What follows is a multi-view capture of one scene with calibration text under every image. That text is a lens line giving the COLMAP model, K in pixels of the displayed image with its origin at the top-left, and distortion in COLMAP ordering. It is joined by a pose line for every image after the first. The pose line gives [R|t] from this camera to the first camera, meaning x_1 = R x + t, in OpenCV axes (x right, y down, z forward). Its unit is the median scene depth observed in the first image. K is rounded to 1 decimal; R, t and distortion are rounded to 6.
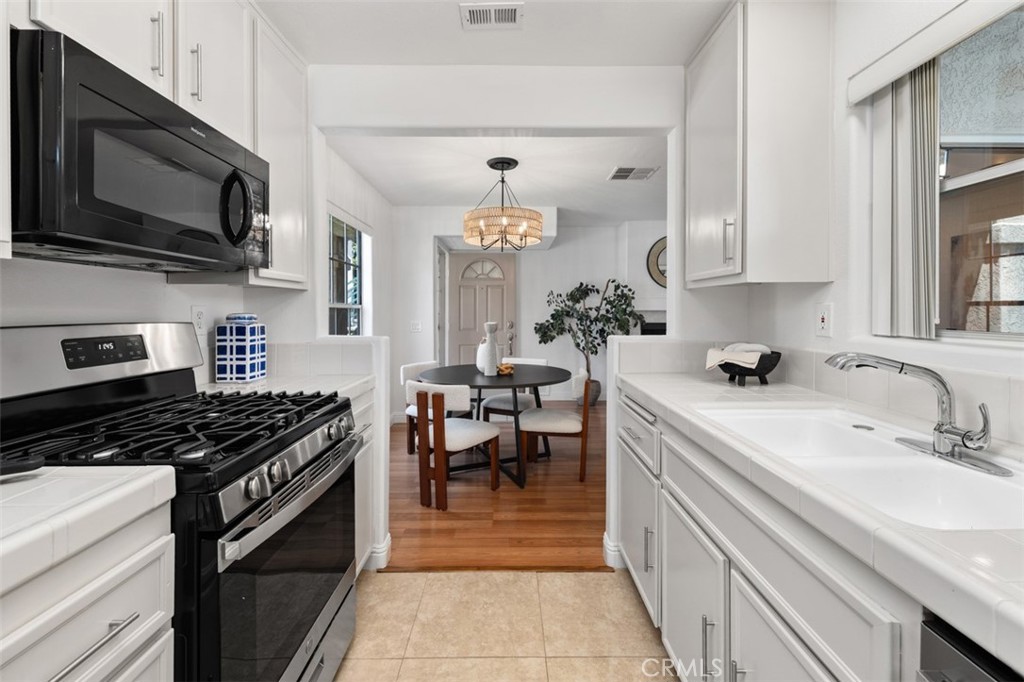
lens RADIAL K [[424.3, 0, 517.6], [0, 424.3, 307.1], [0, 0, 1]] dist [-0.003343, -0.000584]
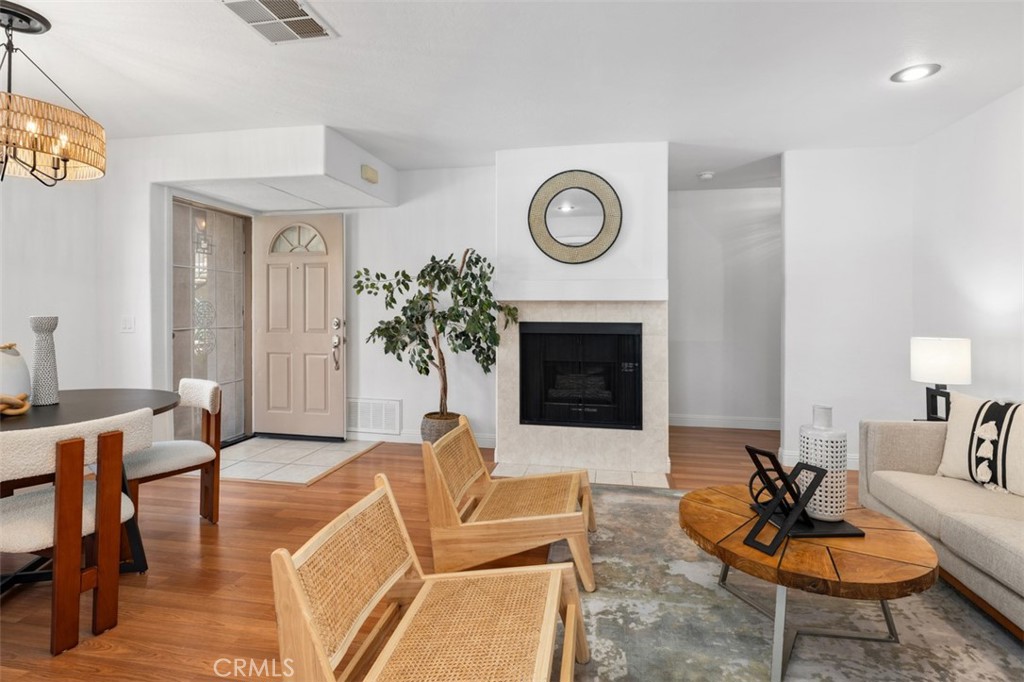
lens RADIAL K [[502.2, 0, 517.9], [0, 502.2, 309.9], [0, 0, 1]] dist [-0.003016, -0.001010]
pose [[0.980413, 0.003970, -0.196915, 0.433523], [-0.002204, 0.999955, 0.009190, 0.014146], [0.196942, -0.008576, 0.980378, 0.320505]]
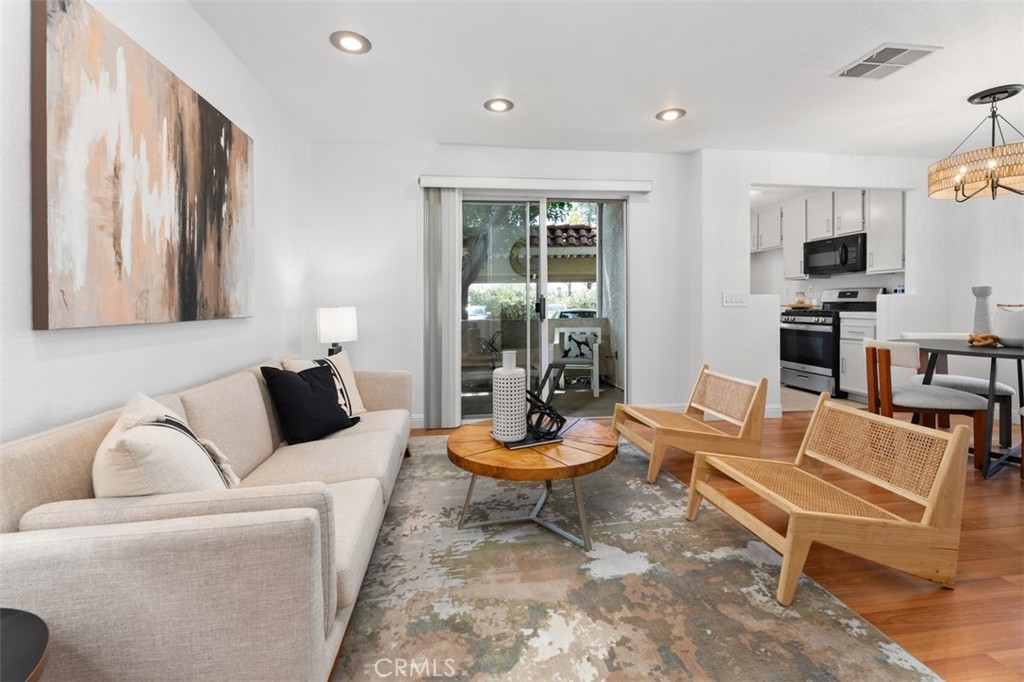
lens RADIAL K [[424.3, 0, 504.5], [0, 424.3, 309.7], [0, 0, 1]] dist [-0.003343, -0.000584]
pose [[-0.995089, 0.007085, -0.098726, 0.604947], [0.006248, 0.999942, 0.008787, 0.042253], [0.098783, 0.008127, -0.995076, 1.033437]]
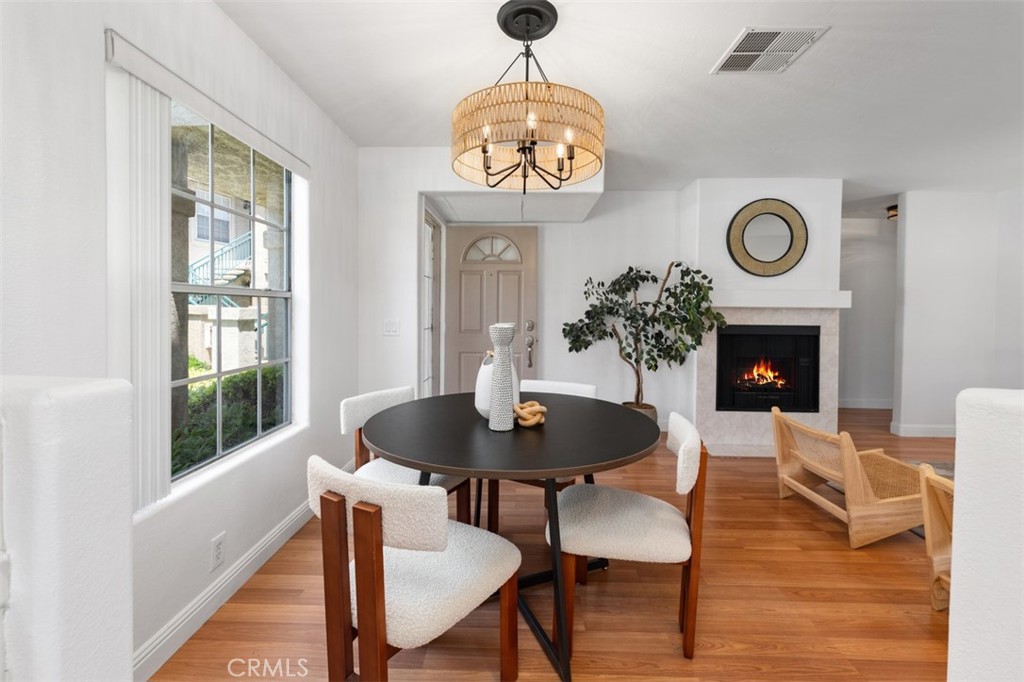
lens RADIAL K [[424.3, 0, 513.9], [0, 424.3, 309.8], [0, 0, 1]] dist [-0.003343, -0.000584]
pose [[0.999279, 0.009104, -0.036870, -0.018509], [-0.008669, 0.999891, 0.011933, 0.007222], [0.036975, -0.011605, 0.999249, 0.295350]]
